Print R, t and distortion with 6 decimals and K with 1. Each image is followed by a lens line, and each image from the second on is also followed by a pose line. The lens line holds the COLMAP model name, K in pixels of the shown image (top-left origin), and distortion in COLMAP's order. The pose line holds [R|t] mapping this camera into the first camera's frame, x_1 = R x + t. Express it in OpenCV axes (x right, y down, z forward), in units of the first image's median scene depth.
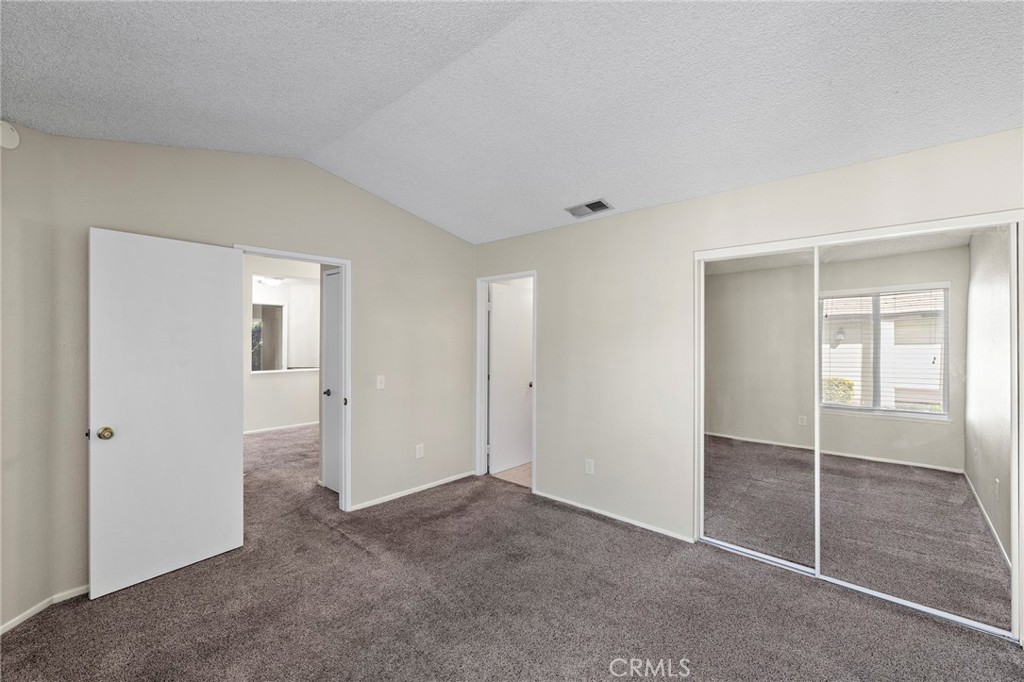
lens RADIAL K [[428.8, 0, 512.2], [0, 428.8, 338.9], [0, 0, 1]] dist [-0.000579, -0.000399]
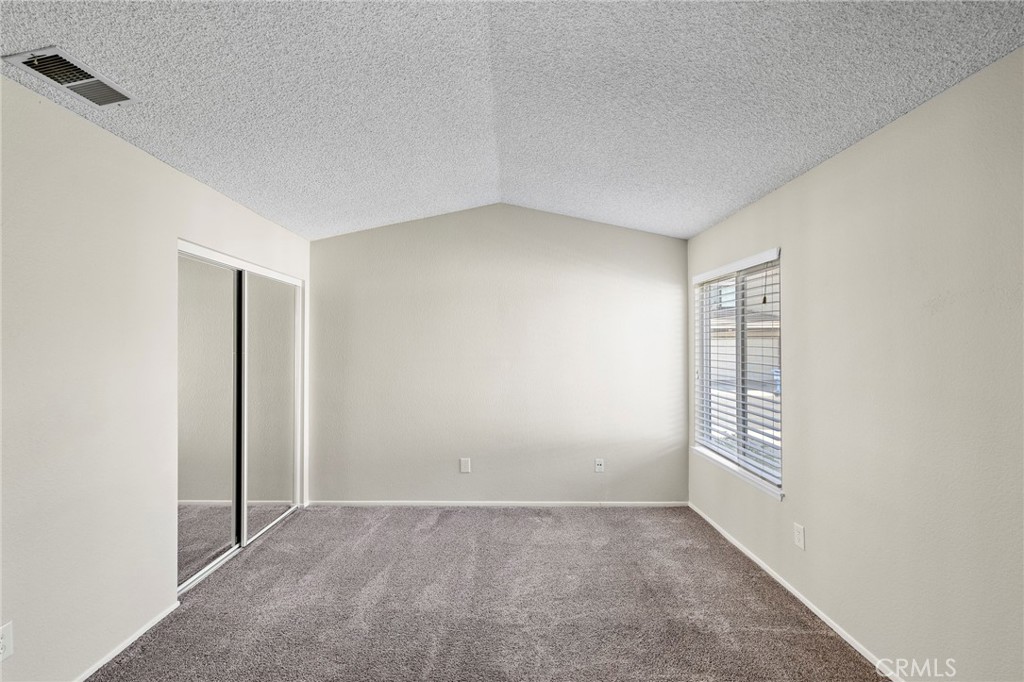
lens RADIAL K [[428.8, 0, 505.7], [0, 428.8, 346.9], [0, 0, 1]] dist [-0.000579, -0.000399]
pose [[-0.665157, -0.002672, 0.746699, -0.566378], [-0.000265, 0.999994, 0.003342, -0.004824], [-0.746703, 0.002026, -0.665154, 1.063947]]
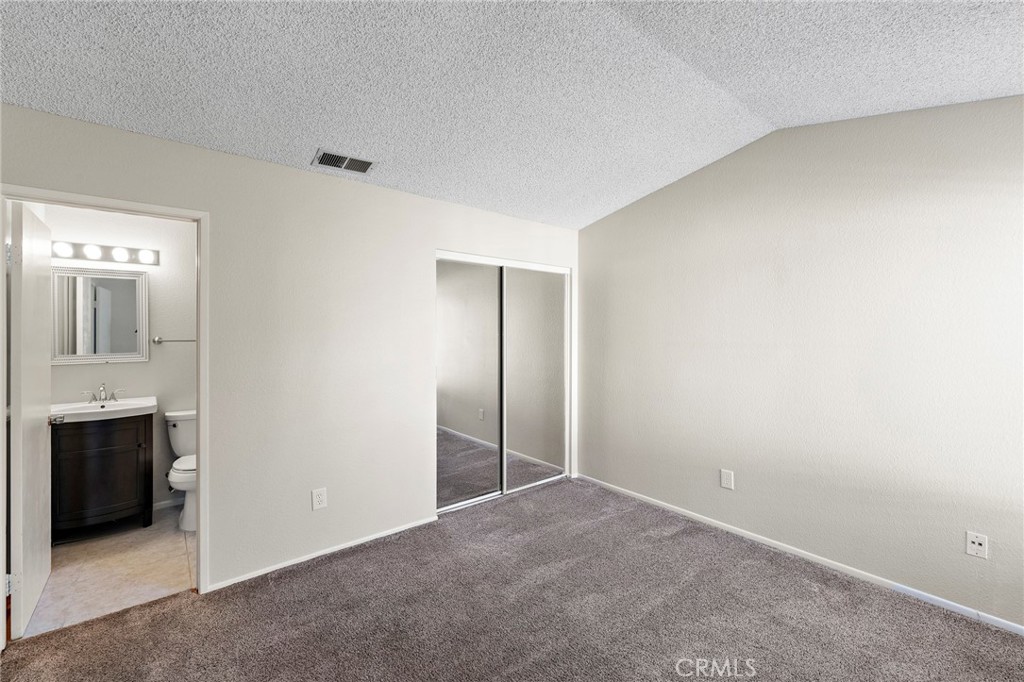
lens RADIAL K [[428.8, 0, 506.5], [0, 428.8, 331.9], [0, 0, 1]] dist [-0.000579, -0.000399]
pose [[0.156402, -0.005175, 0.987680, -0.608968], [0.003117, 0.999984, 0.004746, -0.000175], [-0.987689, 0.002336, 0.156416, 0.651451]]
